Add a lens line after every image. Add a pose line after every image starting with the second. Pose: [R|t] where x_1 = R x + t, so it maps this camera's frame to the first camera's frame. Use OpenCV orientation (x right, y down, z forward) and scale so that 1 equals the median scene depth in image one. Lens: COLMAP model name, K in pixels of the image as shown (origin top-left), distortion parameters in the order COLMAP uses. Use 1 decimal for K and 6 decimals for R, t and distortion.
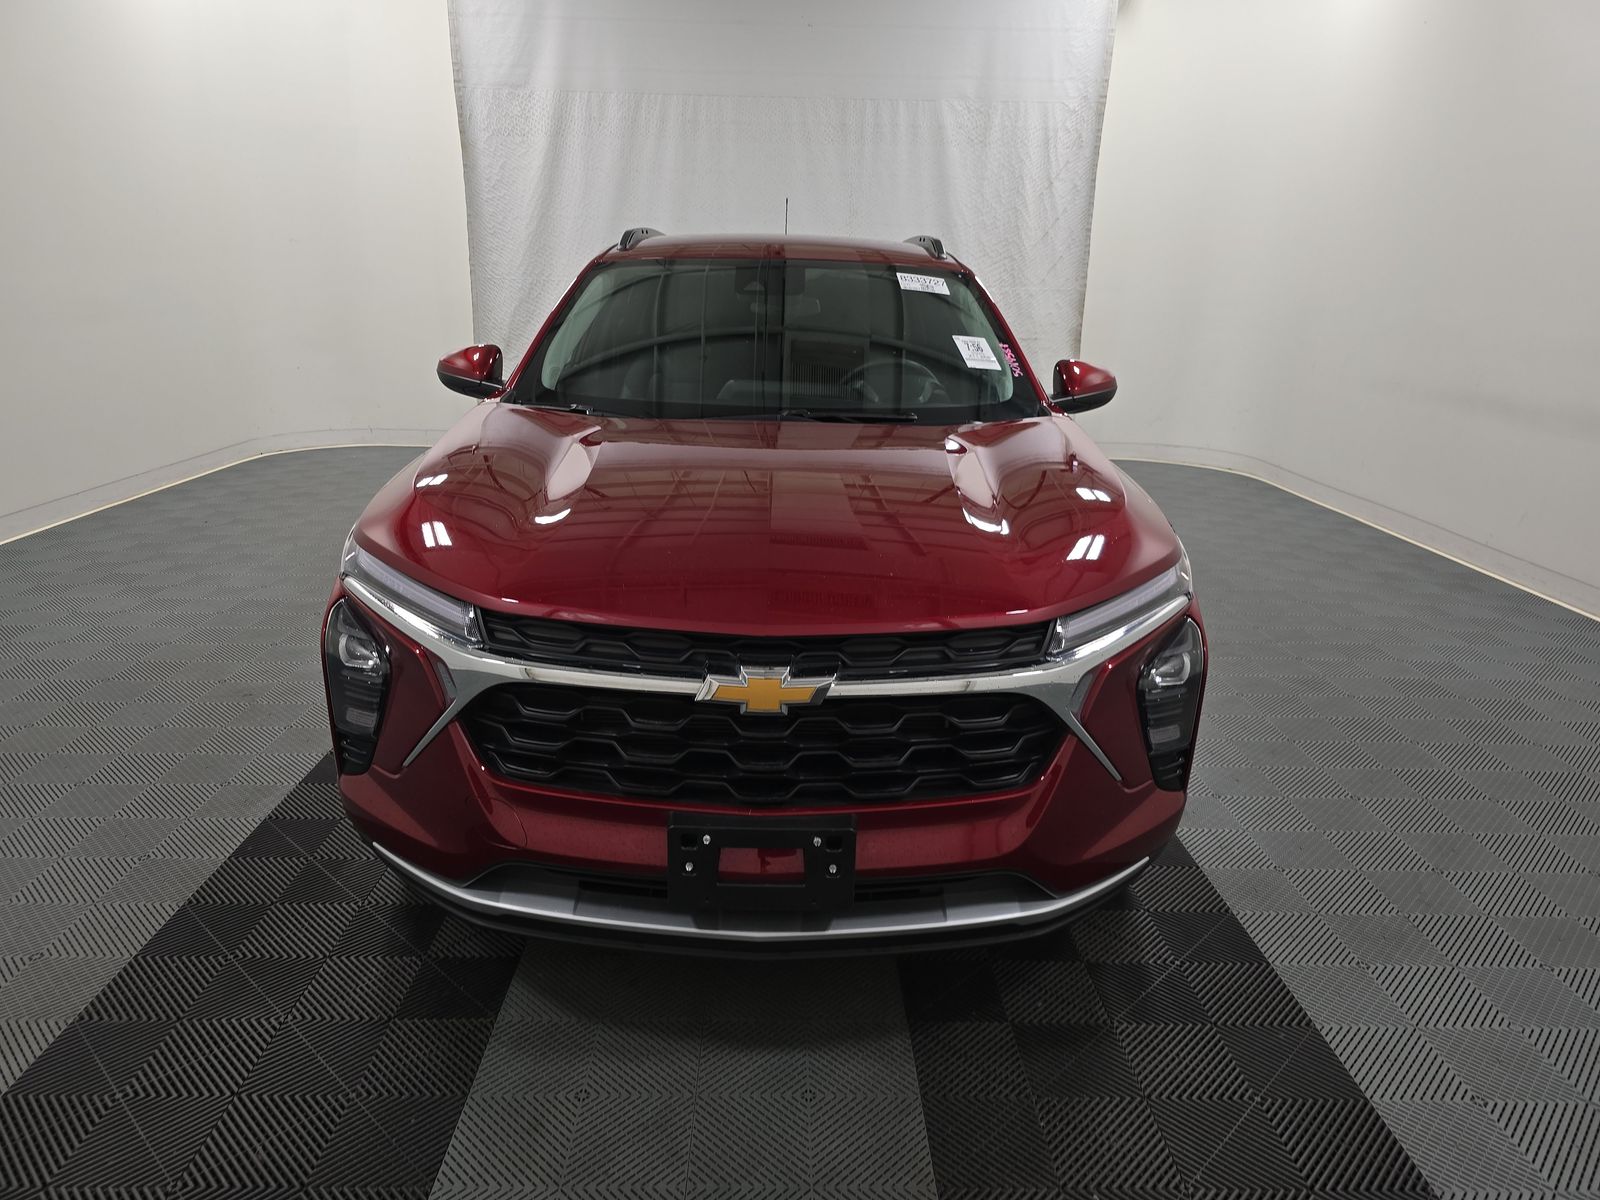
lens RADIAL K [[1096.0, 0, 800.0], [0, 1096.0, 600.0], [0, 0, 1]] dist [0.043042, -0.003396]
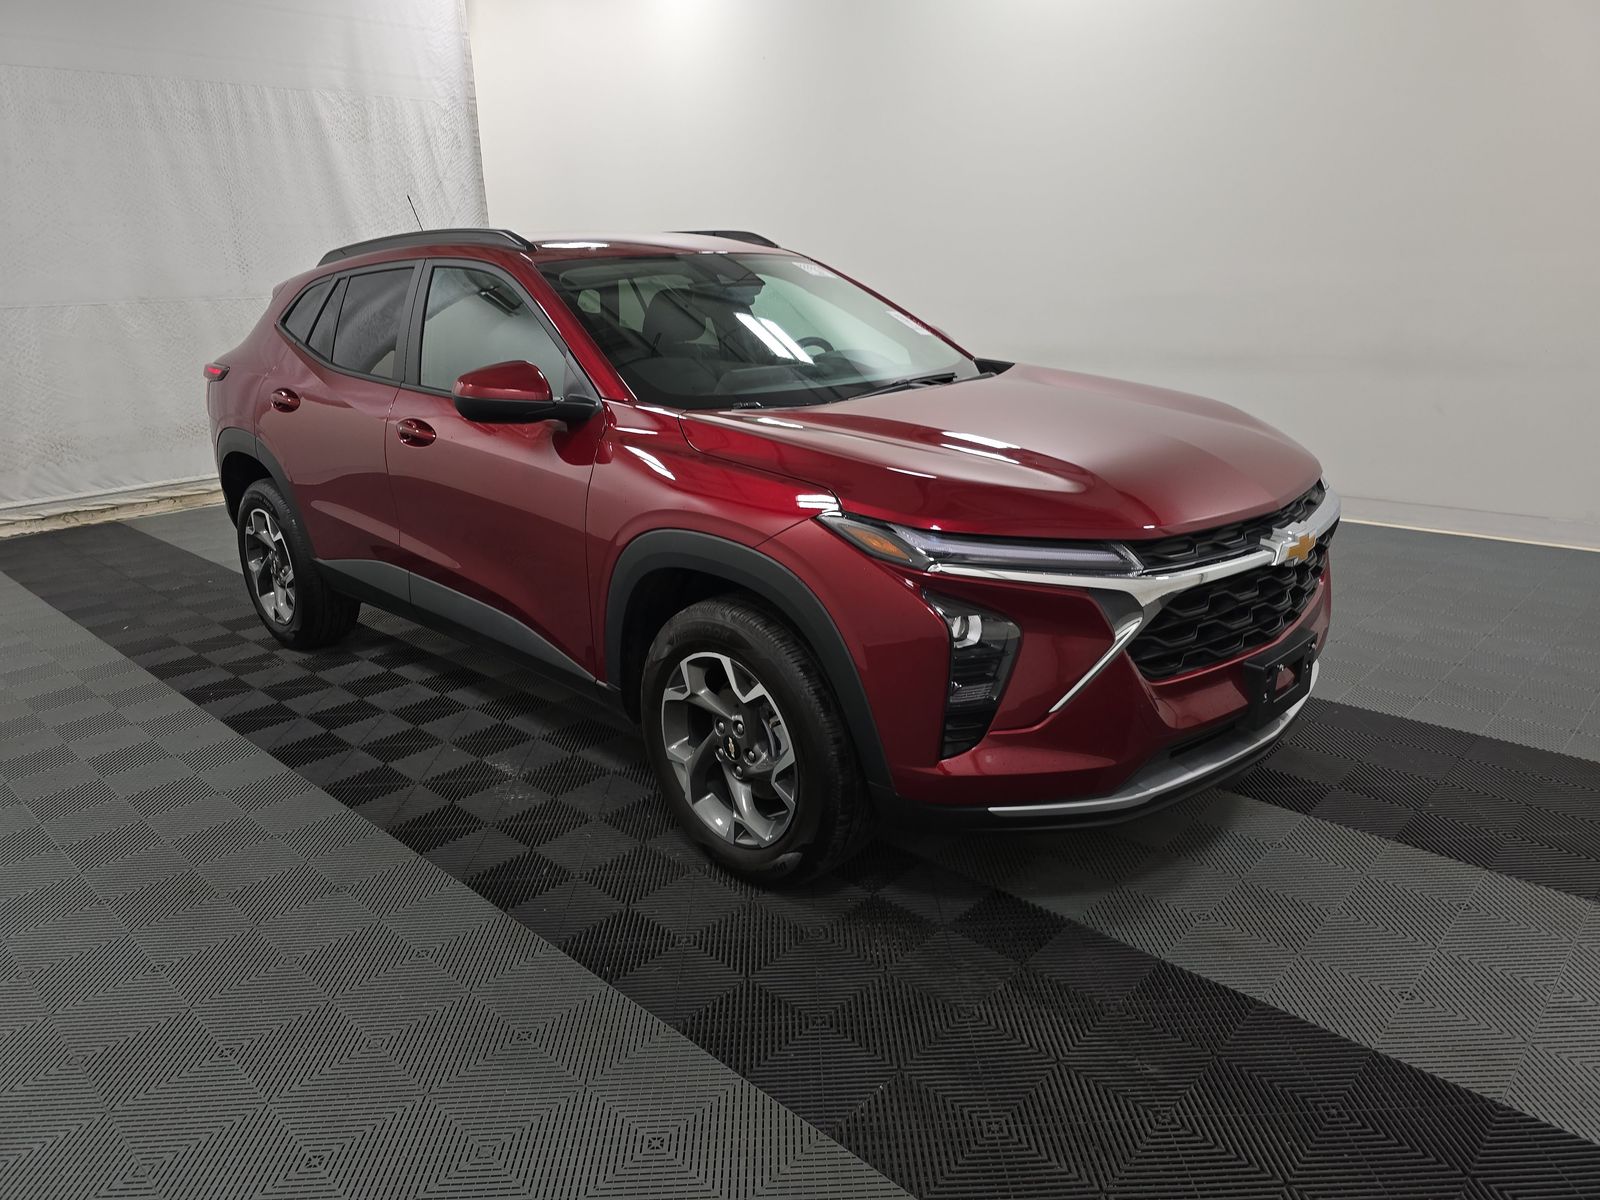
lens RADIAL K [[1096.0, 0, 800.0], [0, 1096.0, 600.0], [0, 0, 1]] dist [0.043042, -0.003396]
pose [[0.705436, -0.251748, 0.662558, -0.304012], [0.251652, 0.962852, 0.097911, -0.031735], [-0.662595, 0.097664, 0.742583, 0.082997]]
